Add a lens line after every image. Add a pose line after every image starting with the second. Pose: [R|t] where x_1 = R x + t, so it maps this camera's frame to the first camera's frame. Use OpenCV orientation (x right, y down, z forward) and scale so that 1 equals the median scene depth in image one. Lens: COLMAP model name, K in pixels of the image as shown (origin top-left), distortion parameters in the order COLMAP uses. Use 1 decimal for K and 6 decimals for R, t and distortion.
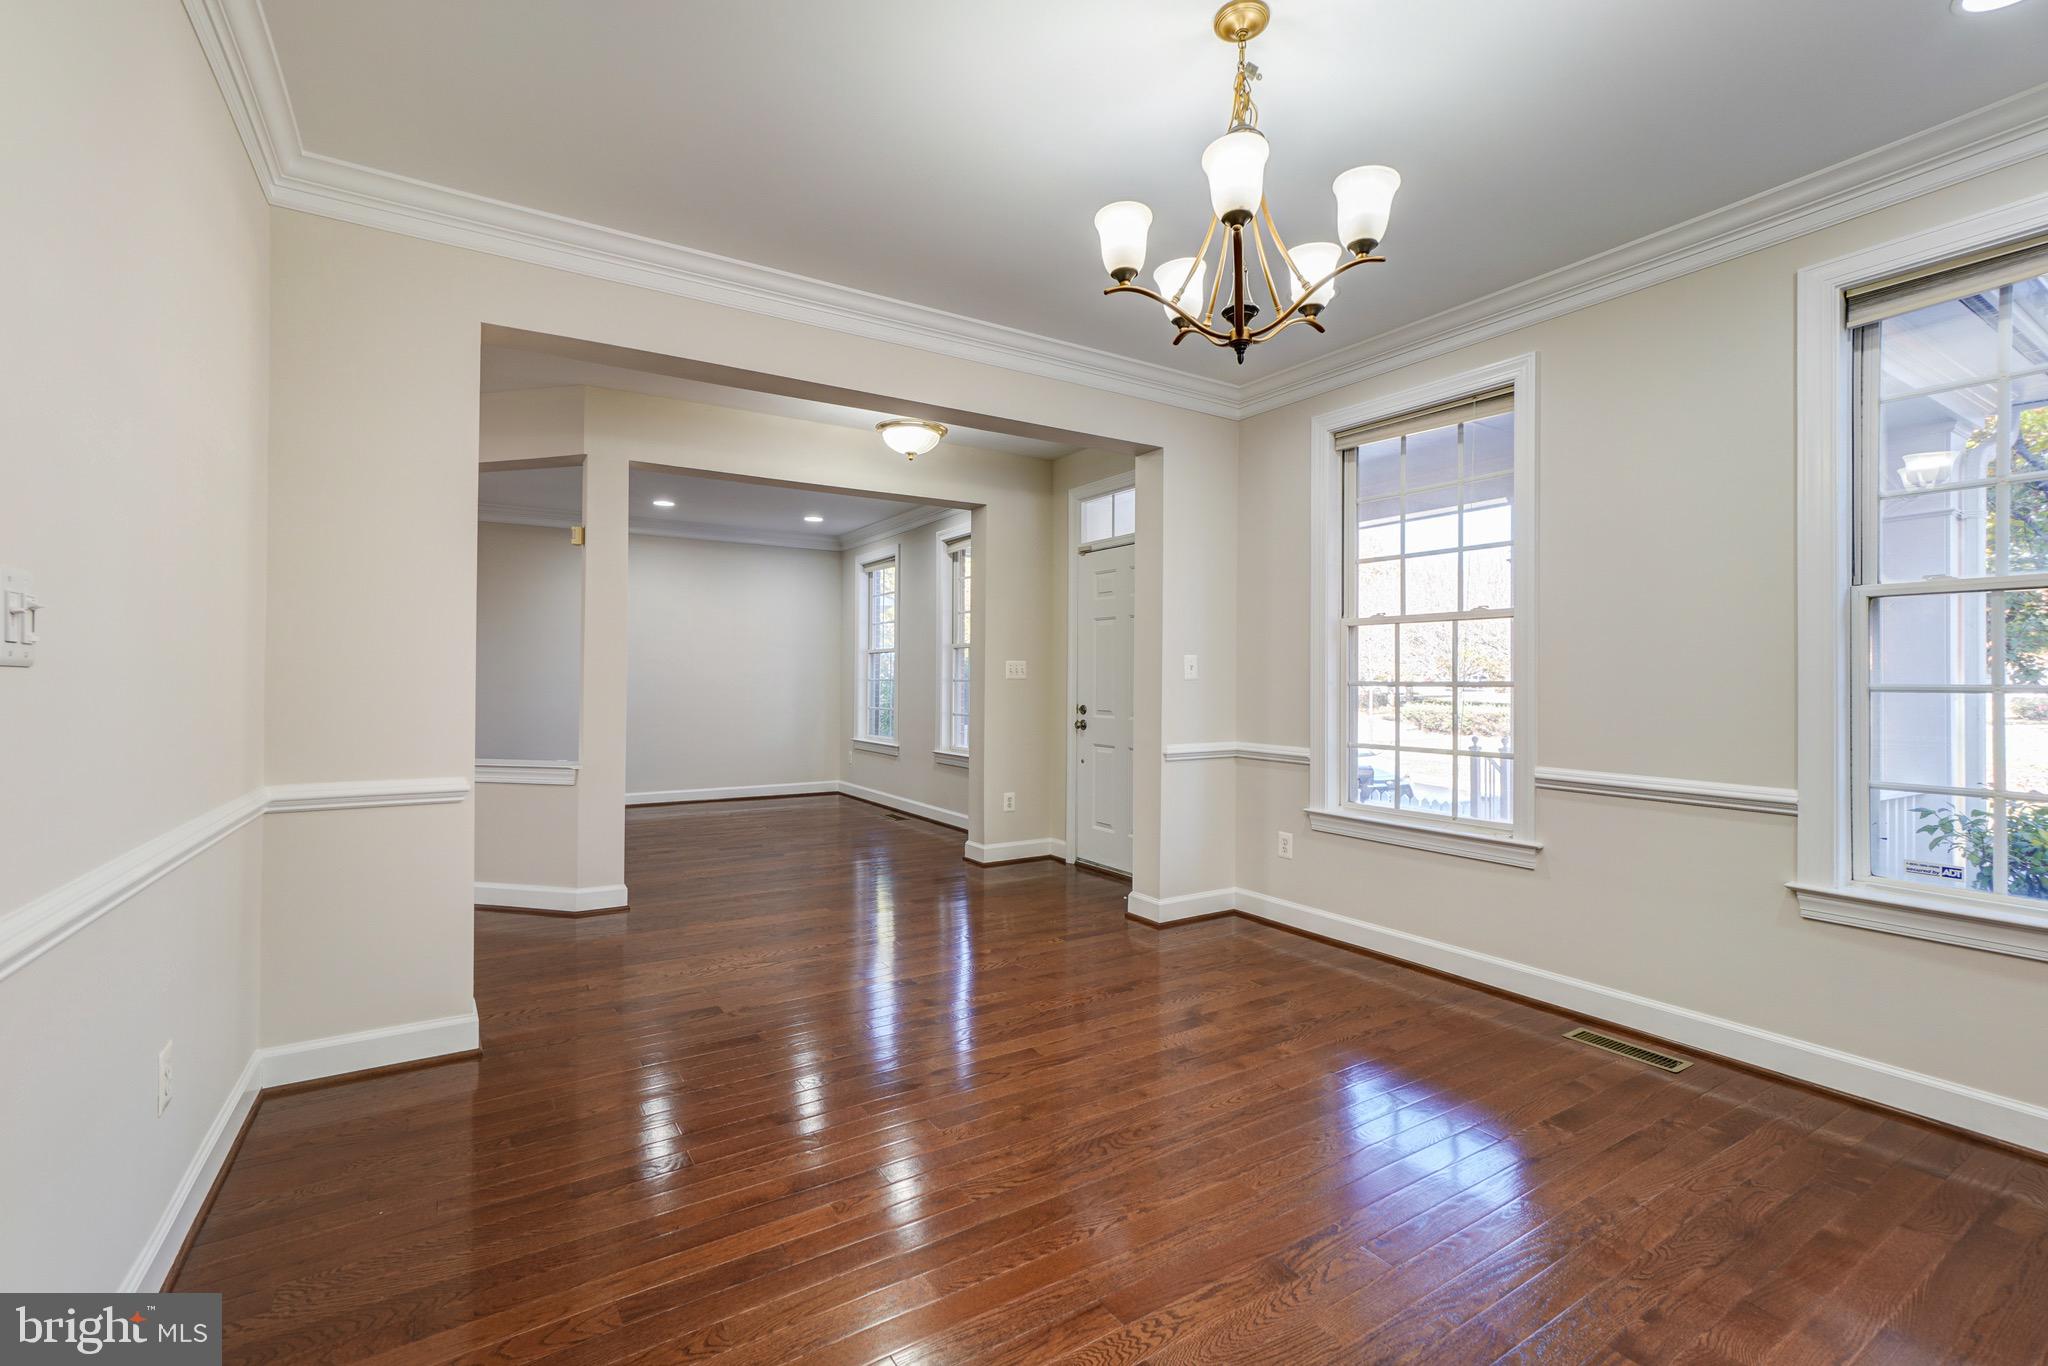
lens RADIAL K [[890.3, 0, 1012.8], [0, 890.3, 670.0], [0, 0, 1]] dist [-0.013076, 0.012853]
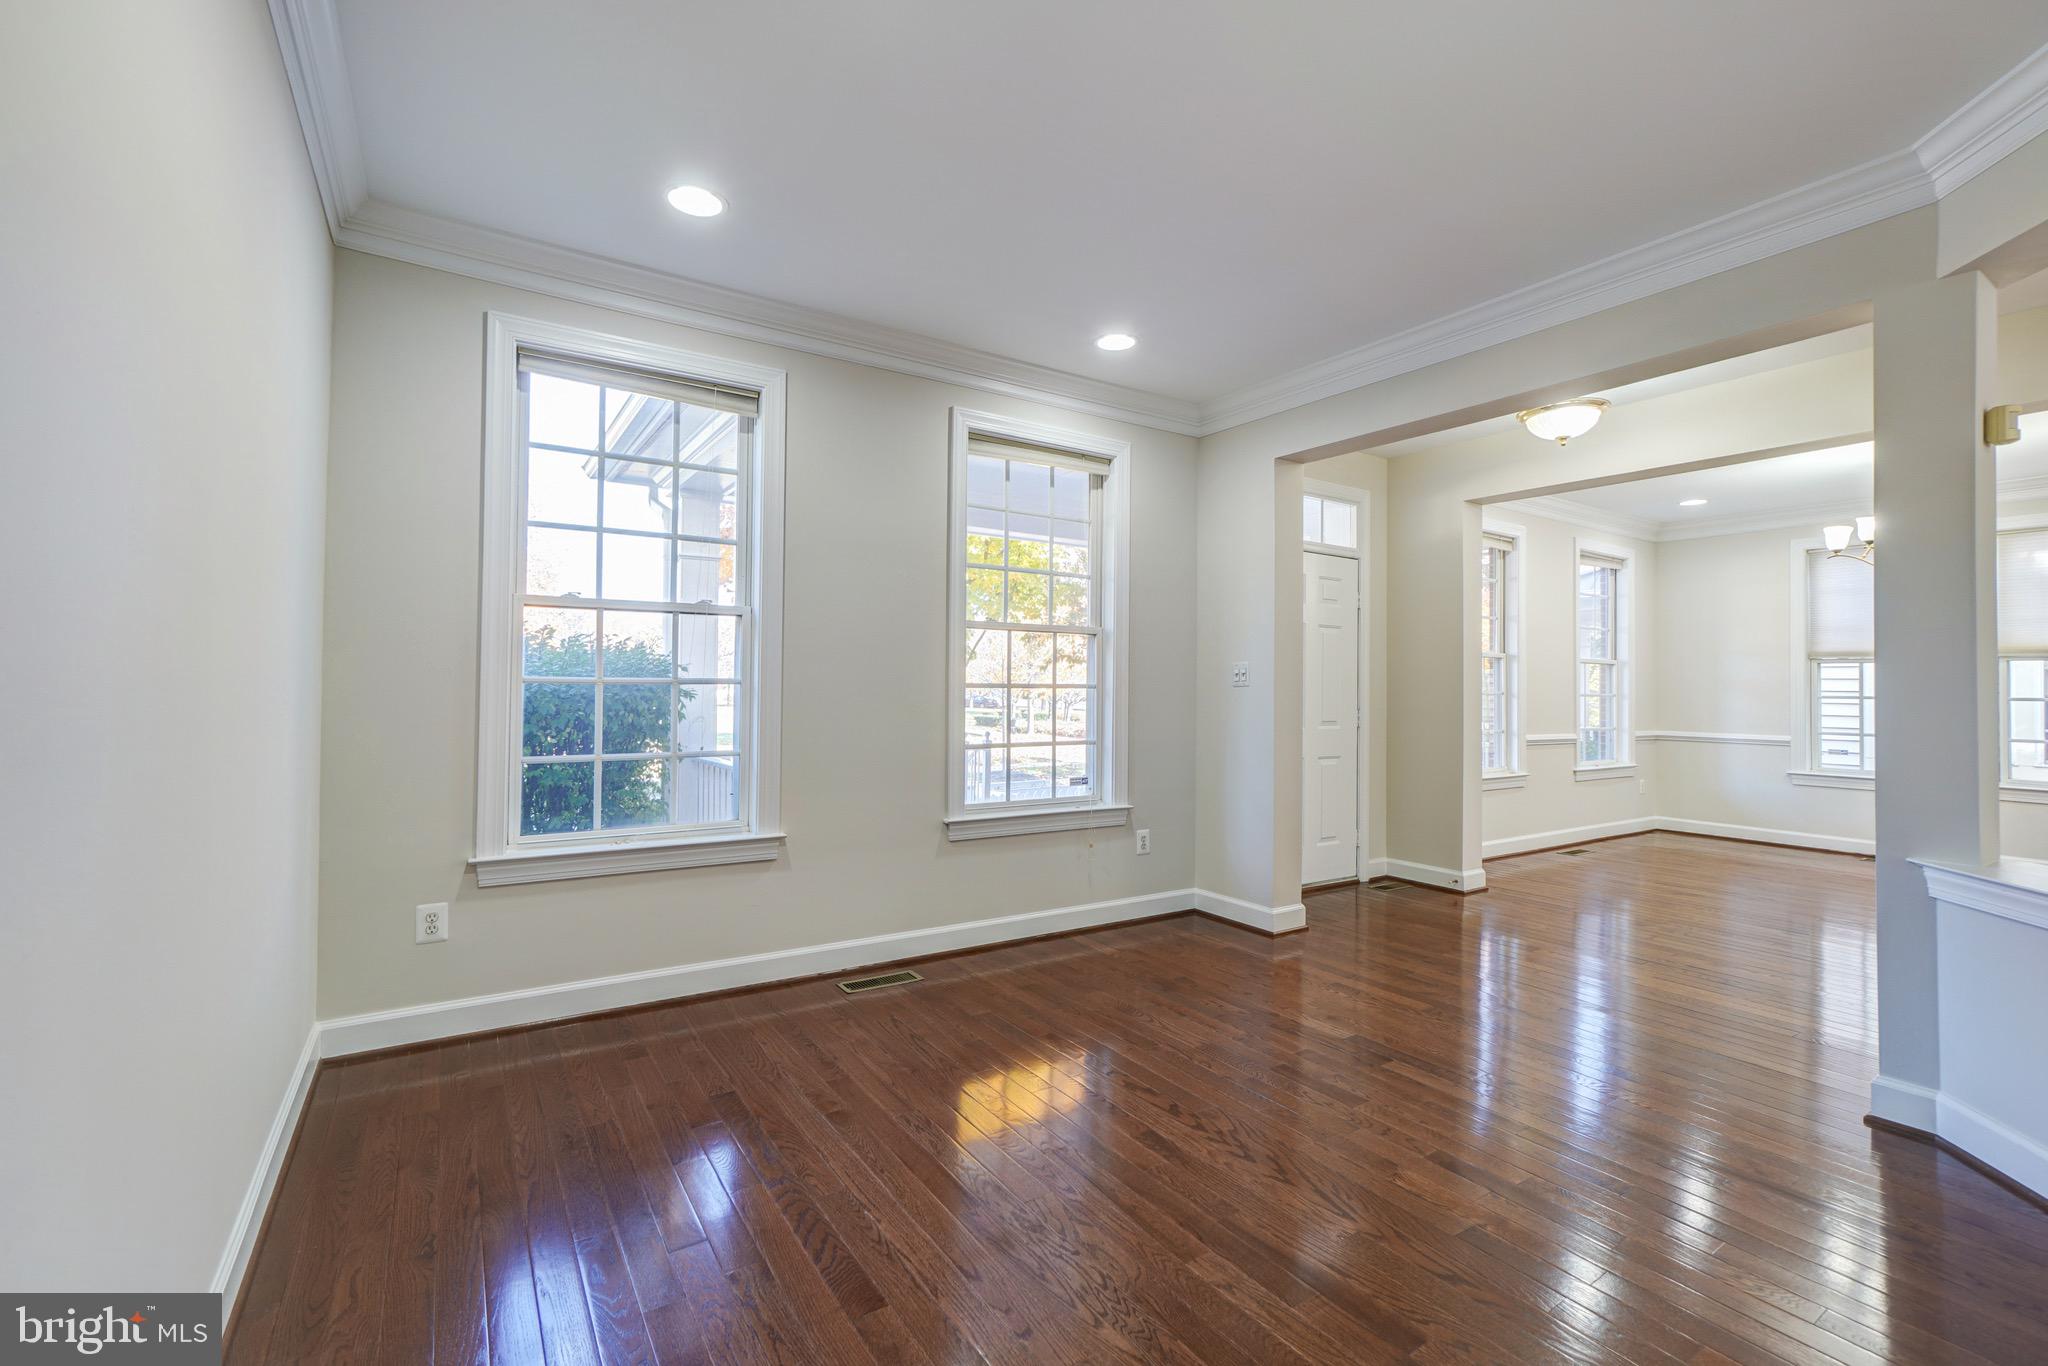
lens RADIAL K [[848.0, 0, 1052.6], [0, 848.0, 671.7], [0, 0, 1]] dist [0.000773, 0.010666]
pose [[-0.027919, 0.011416, 0.999545, -0.504881], [-0.027488, 0.999548, -0.012184, 0.007146], [-0.999232, -0.027815, -0.027593, 0.826344]]
